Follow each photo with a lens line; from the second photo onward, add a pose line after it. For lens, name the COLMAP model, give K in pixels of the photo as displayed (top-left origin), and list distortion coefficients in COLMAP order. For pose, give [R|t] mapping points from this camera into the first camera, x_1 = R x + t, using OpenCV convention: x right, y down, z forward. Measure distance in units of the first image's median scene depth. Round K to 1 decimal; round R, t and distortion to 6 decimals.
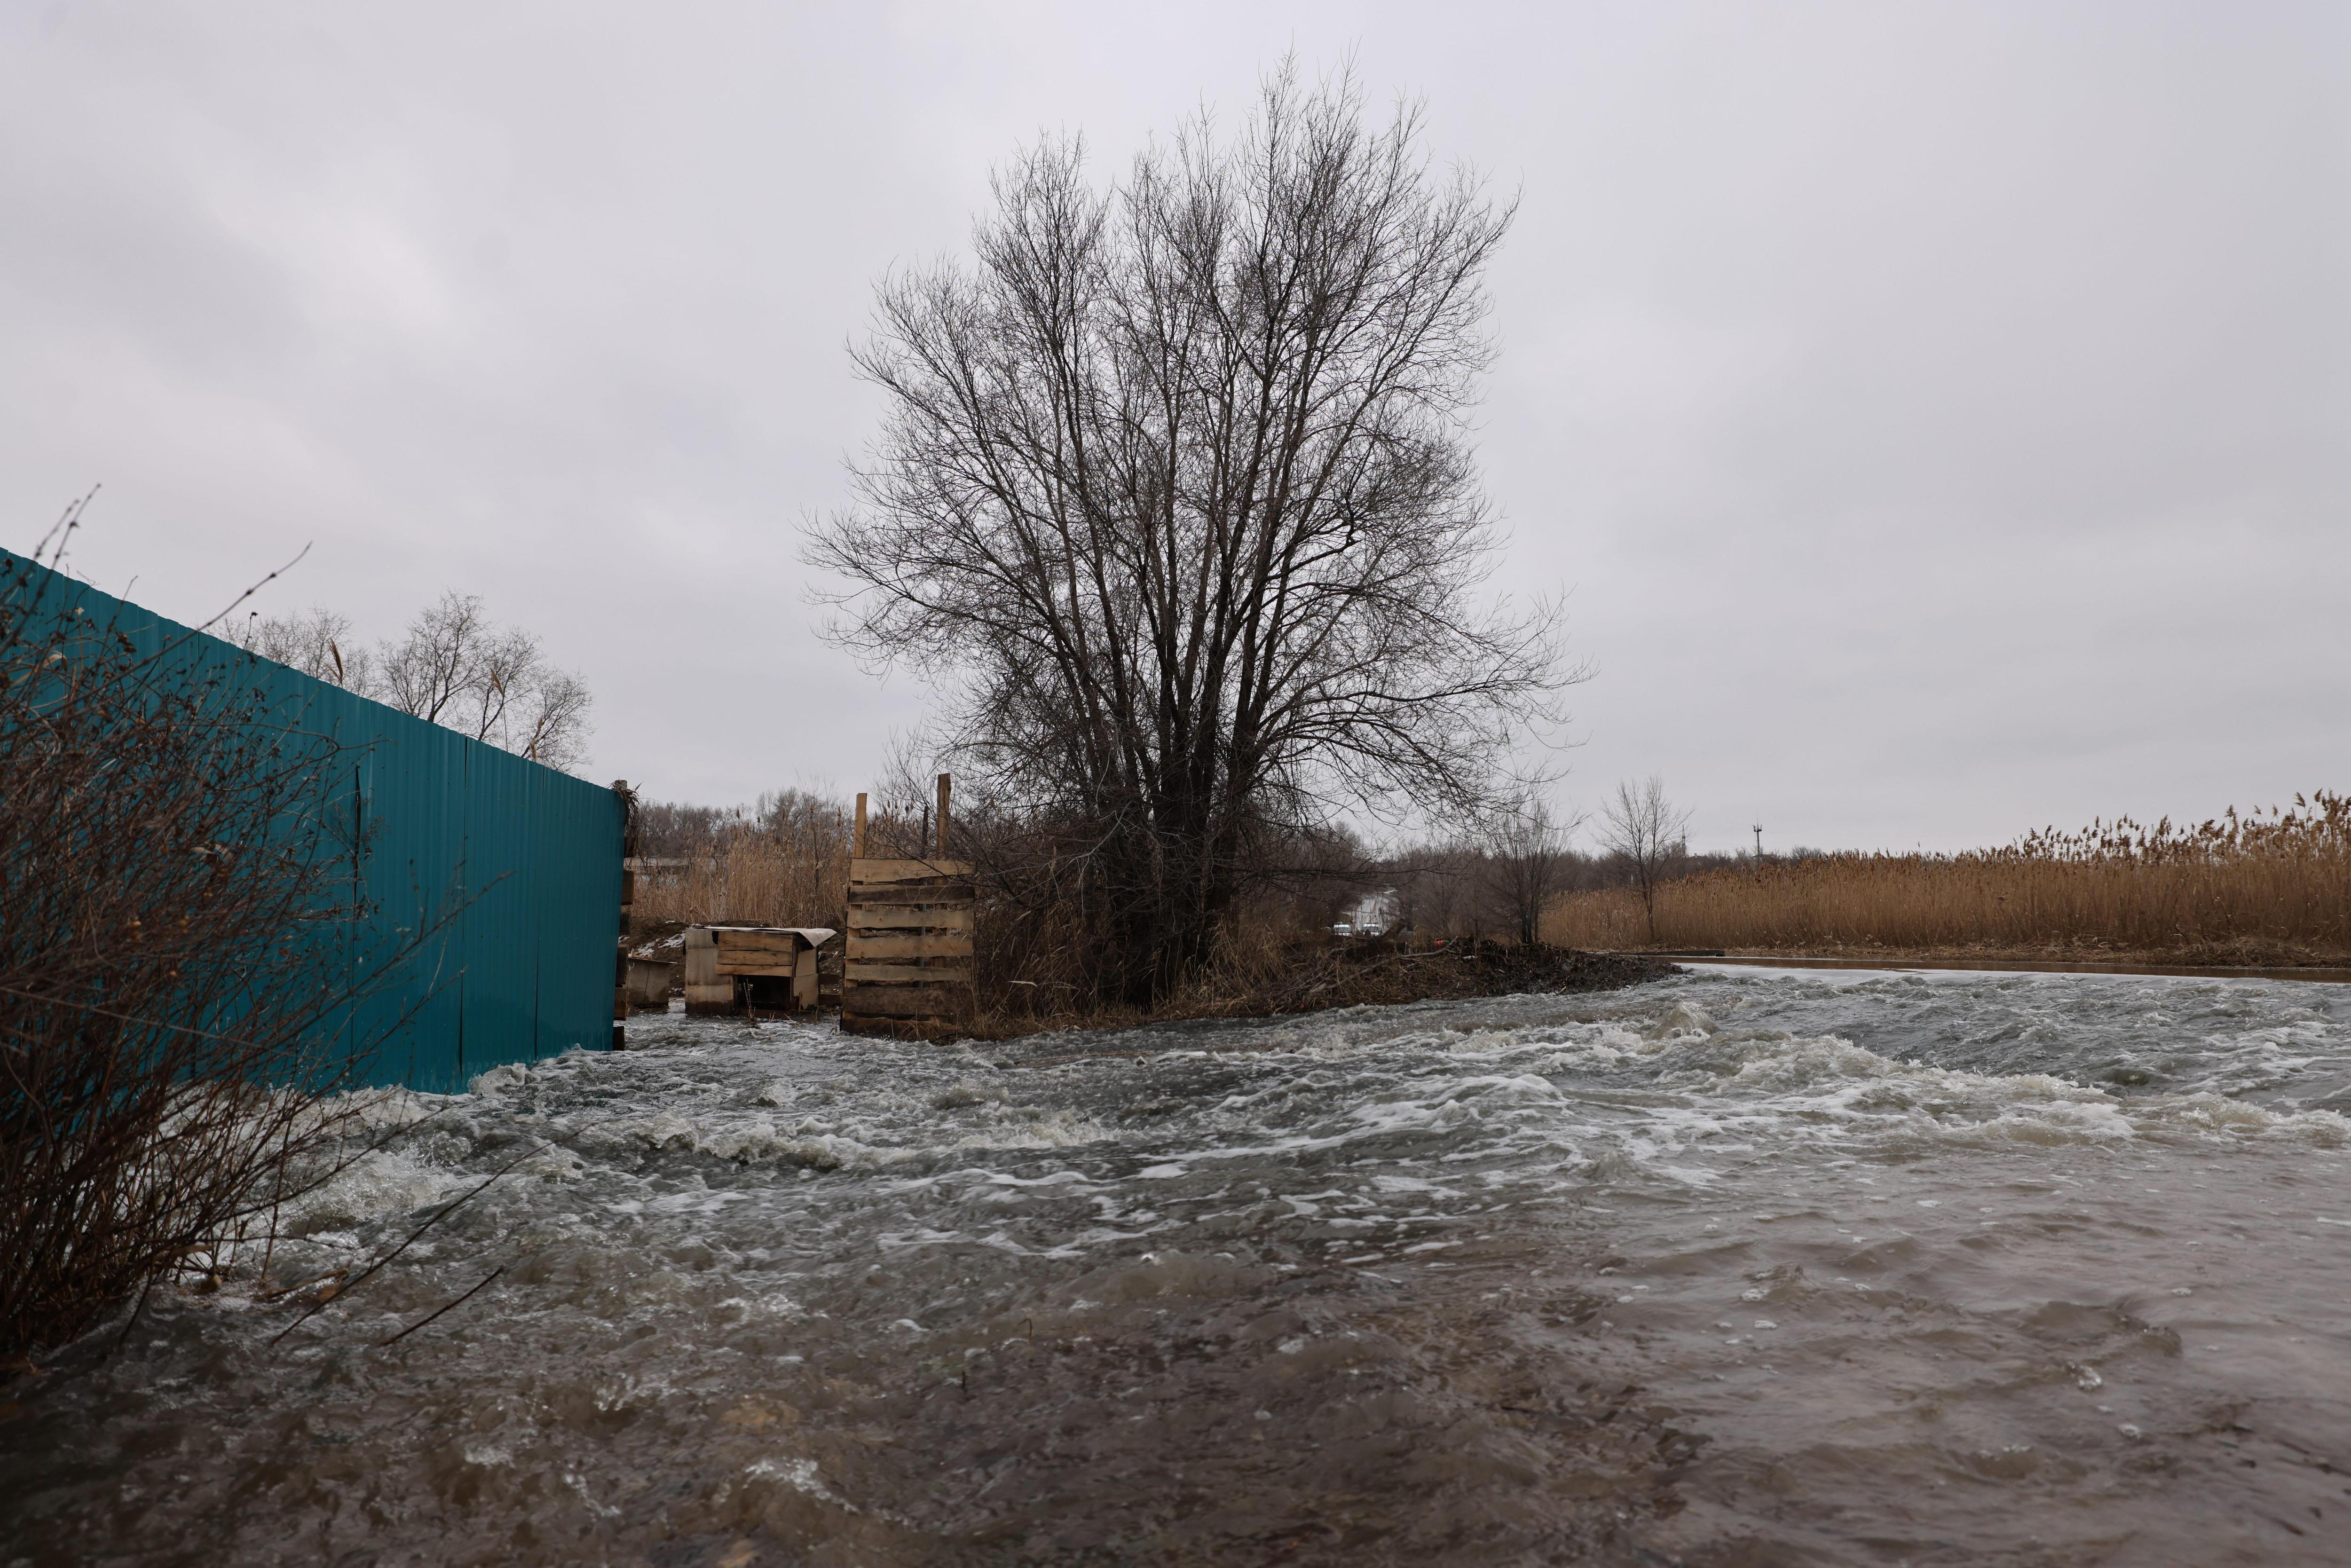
lens RADIAL K [[1209.6, 0, 1159.3], [0, 1209.6, 848.0], [0, 0, 1]] dist [0.004987, 0.000632]
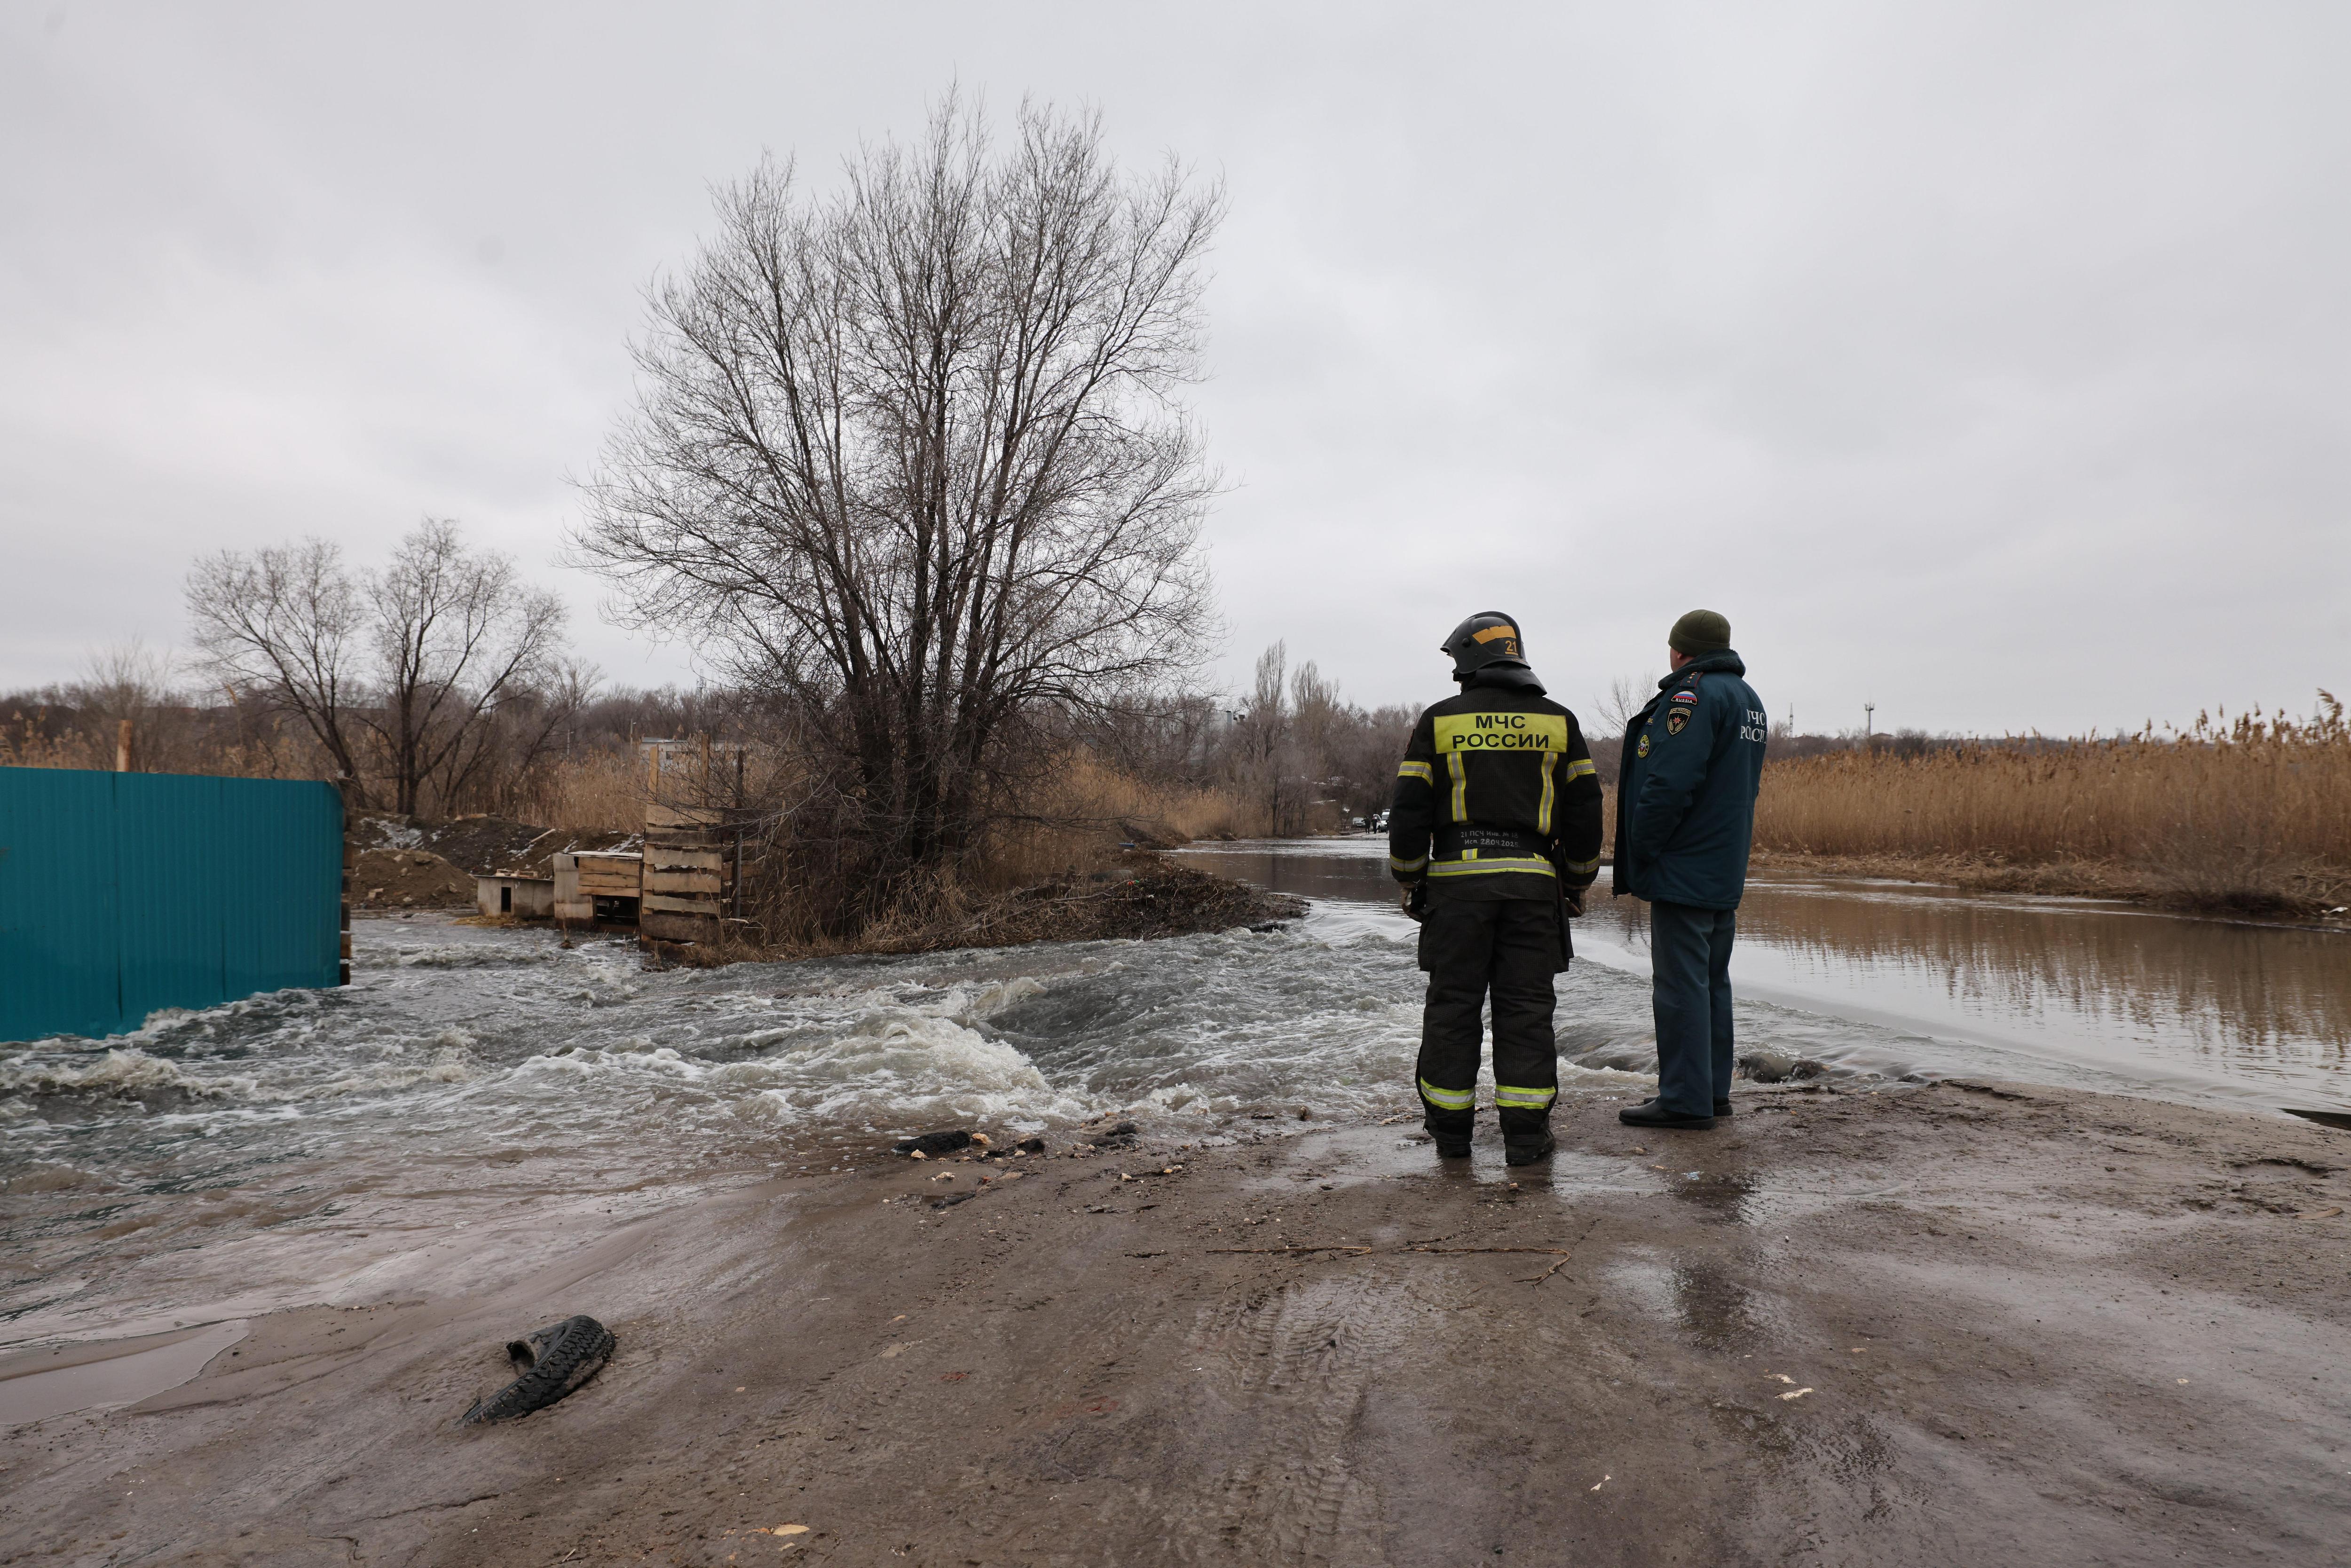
lens RADIAL K [[1232.4, 0, 1138.7], [0, 1232.4, 851.0], [0, 0, 1]] dist [0.003178, 0.000119]
pose [[0.996884, 0.006381, -0.078620, 0.258638], [0.001459, 0.995059, 0.099270, -0.052415], [0.078865, -0.099075, 0.991950, -0.118762]]
